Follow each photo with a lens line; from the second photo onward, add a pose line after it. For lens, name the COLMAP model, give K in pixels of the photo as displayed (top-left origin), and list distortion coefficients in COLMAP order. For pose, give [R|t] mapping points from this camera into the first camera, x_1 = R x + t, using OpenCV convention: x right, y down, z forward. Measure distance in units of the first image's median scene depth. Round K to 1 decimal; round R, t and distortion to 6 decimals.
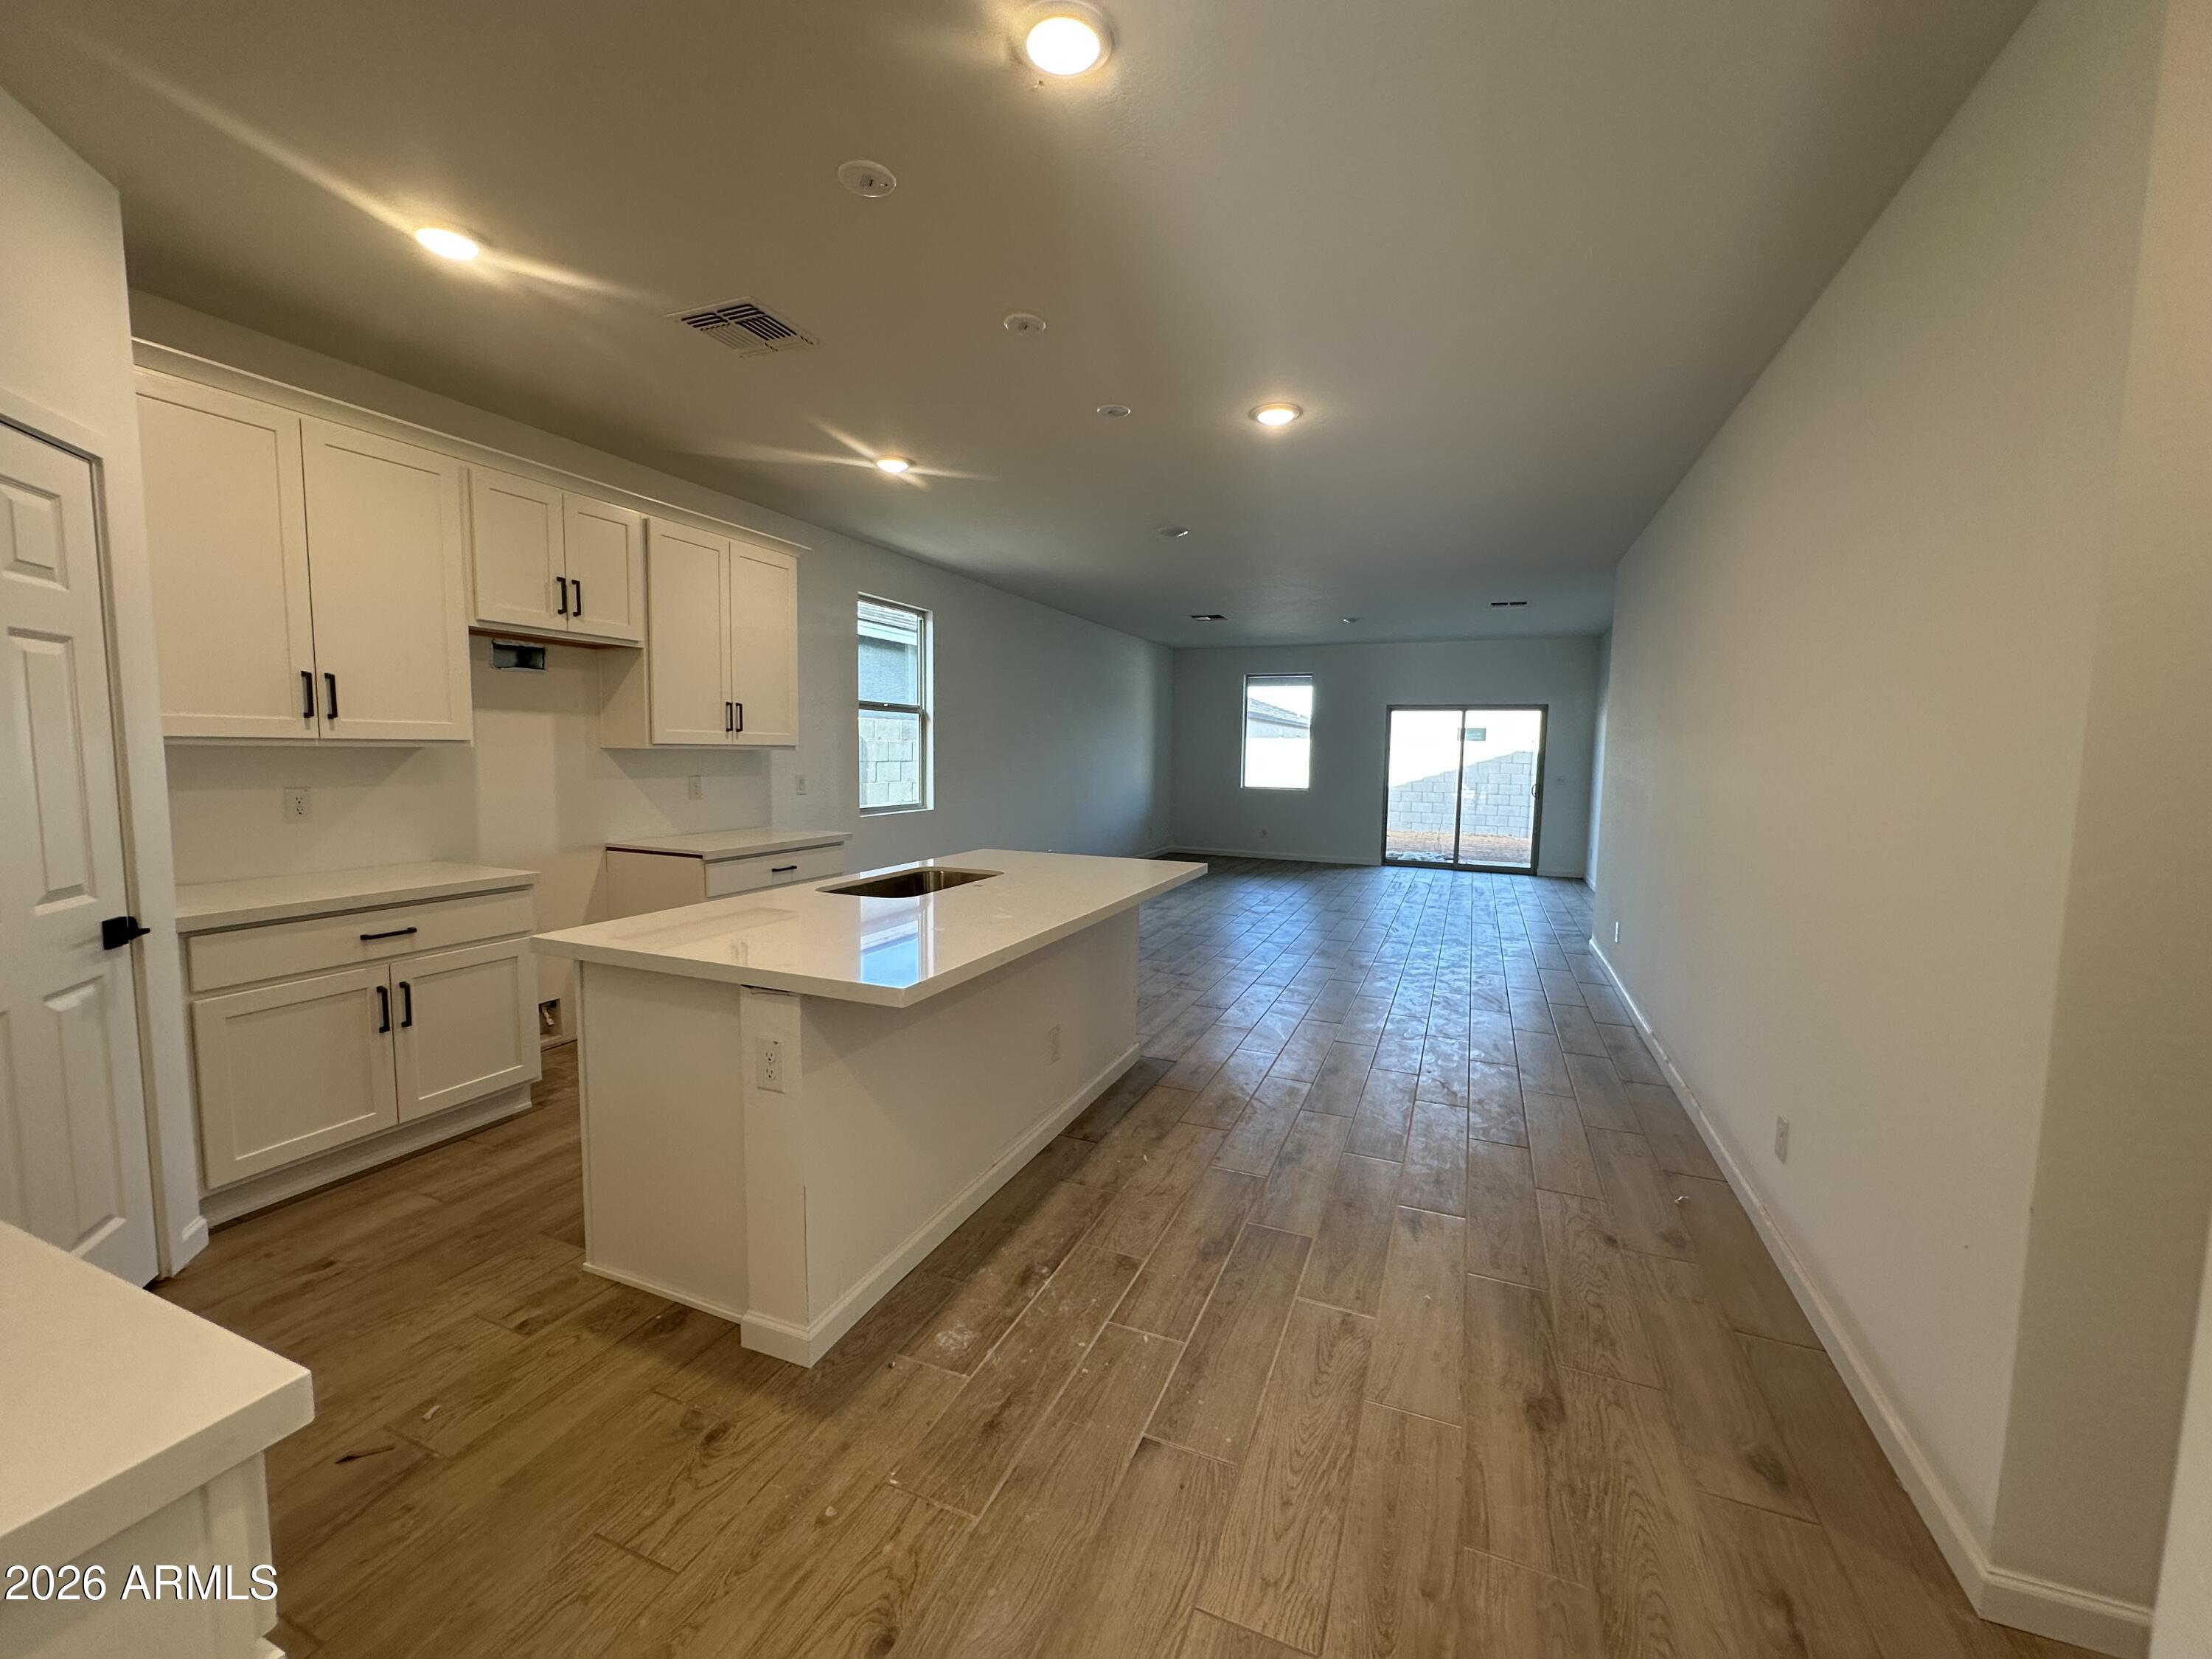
lens RADIAL K [[881.2, 0, 1106.0], [0, 881.2, 829.5], [0, 0, 1]] dist [-0.002609, -0.000370]
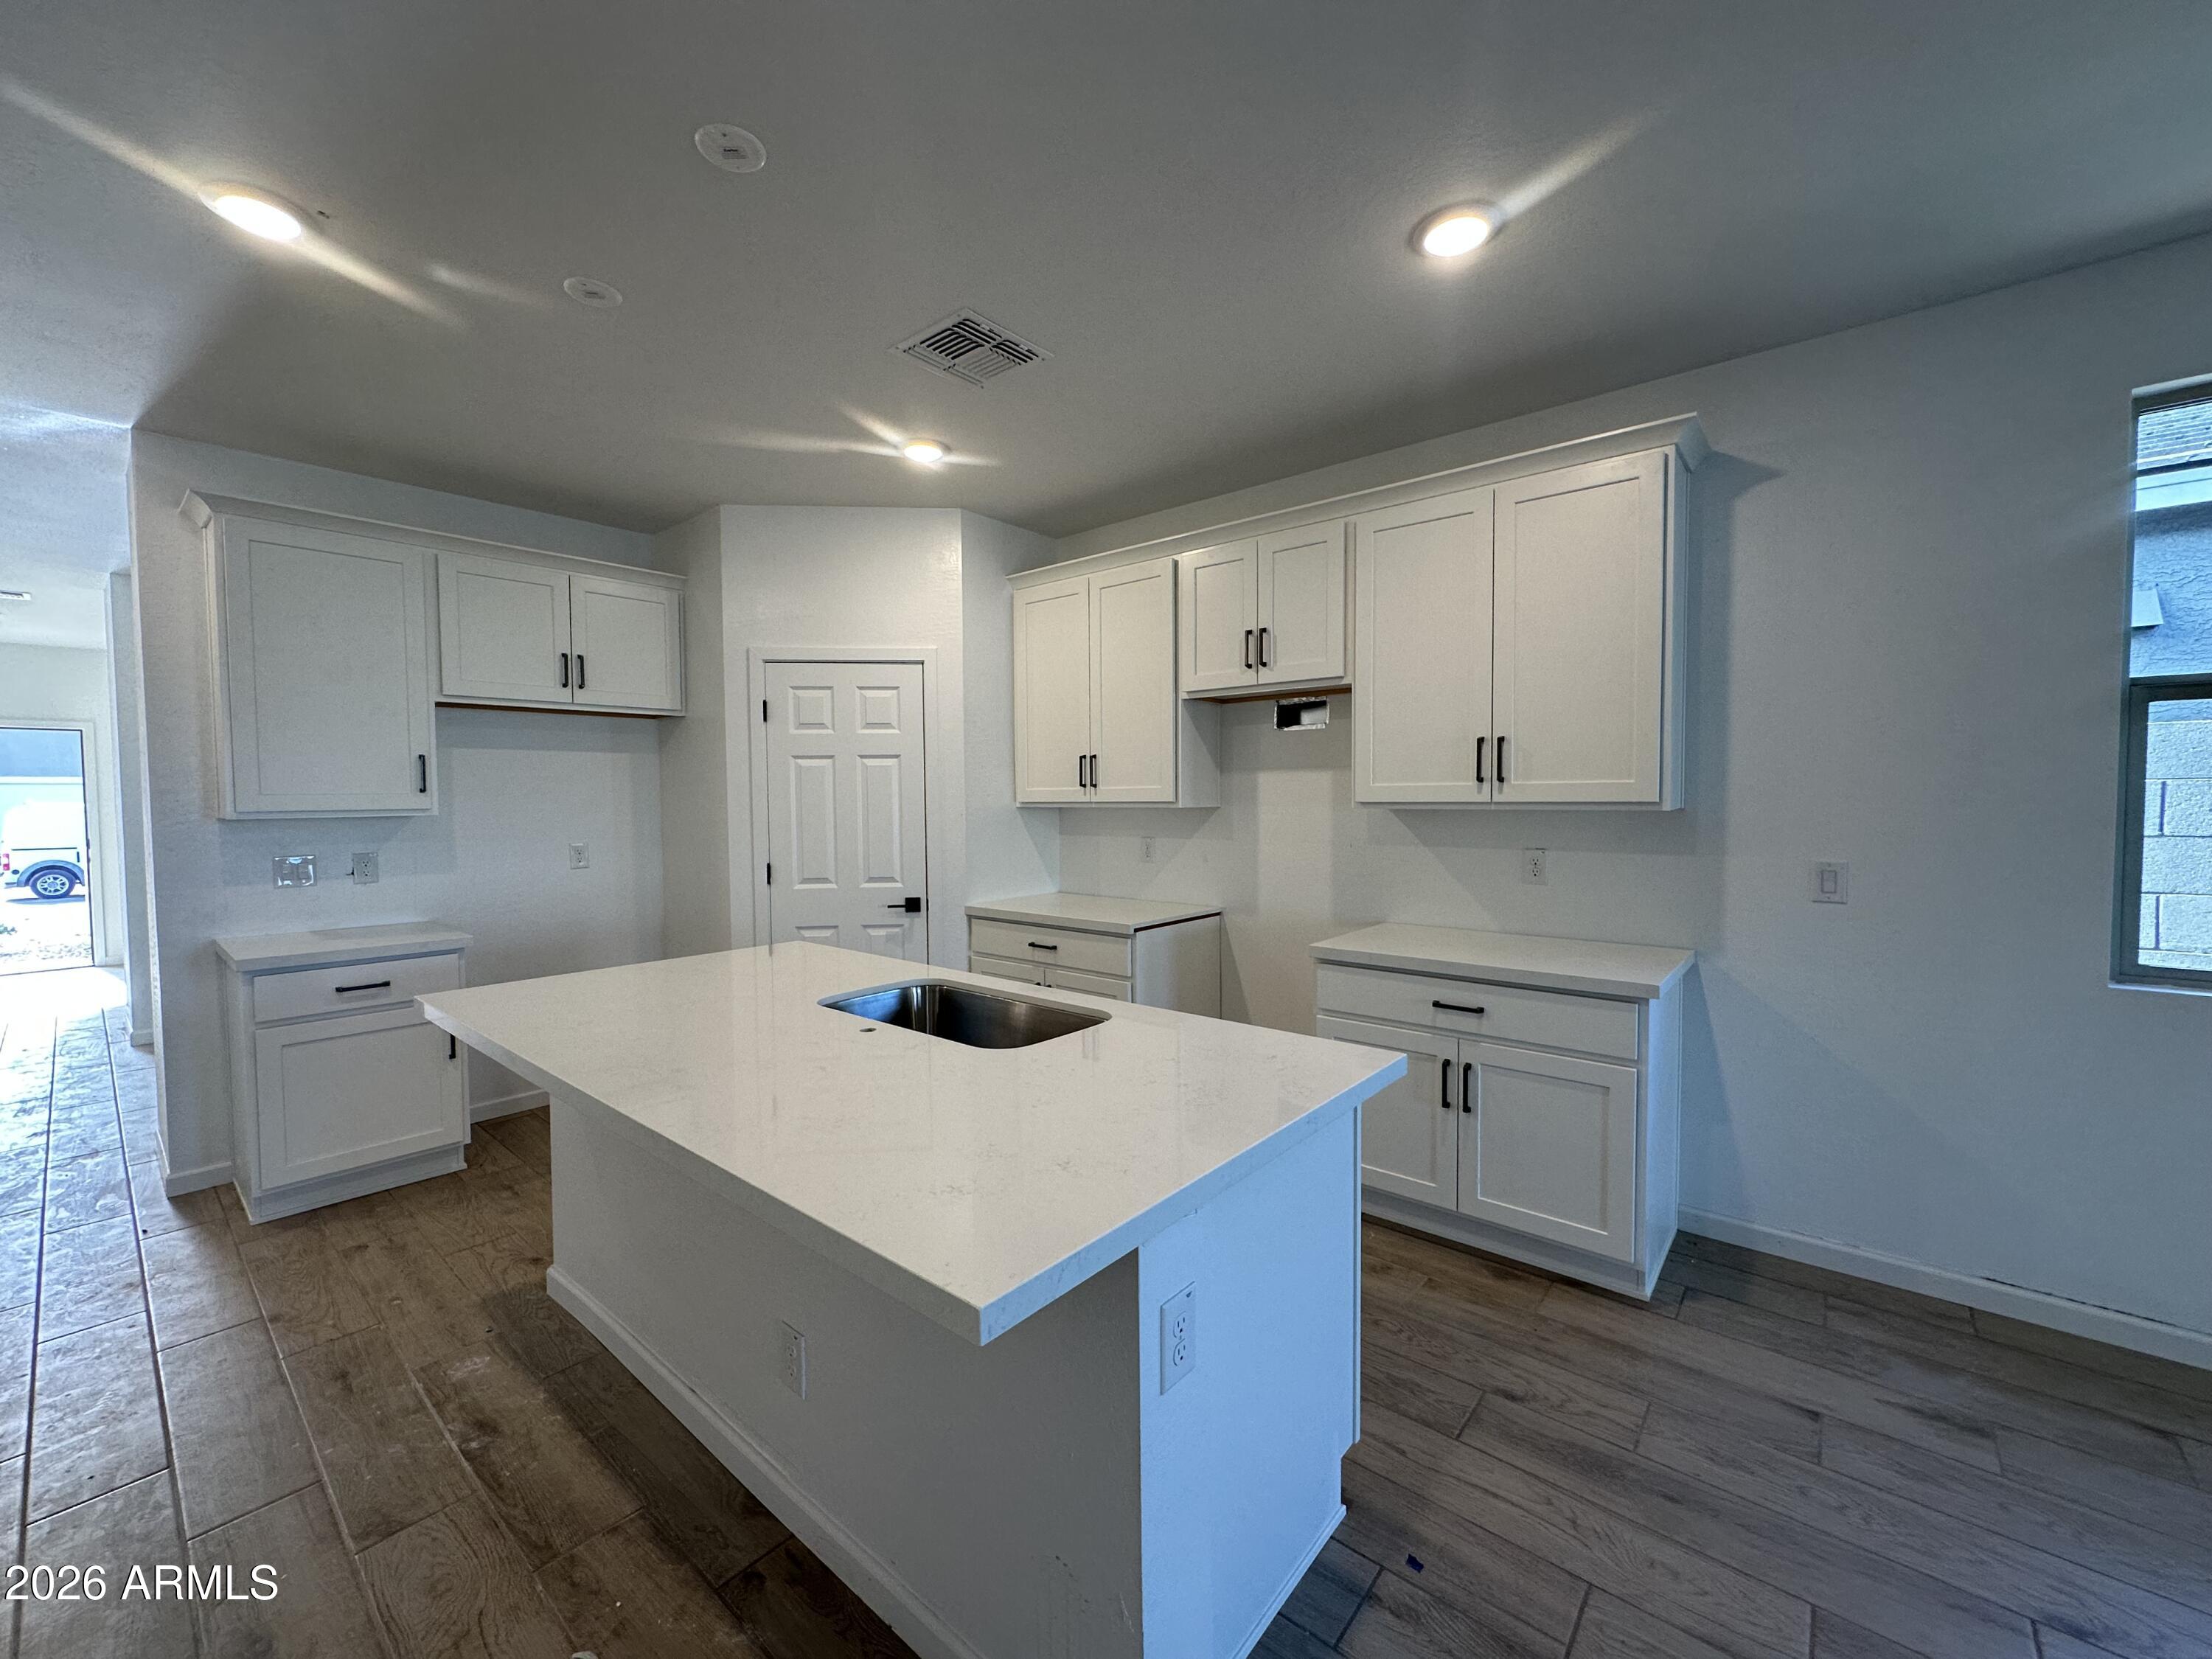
lens RADIAL K [[881.2, 0, 1106.0], [0, 881.2, 829.5], [0, 0, 1]] dist [-0.002609, -0.000370]
pose [[-0.304945, 0.015734, -0.952240, 0.403348], [-0.087553, 0.995166, 0.044482, -0.117891], [0.948337, 0.096936, -0.302094, 1.365560]]
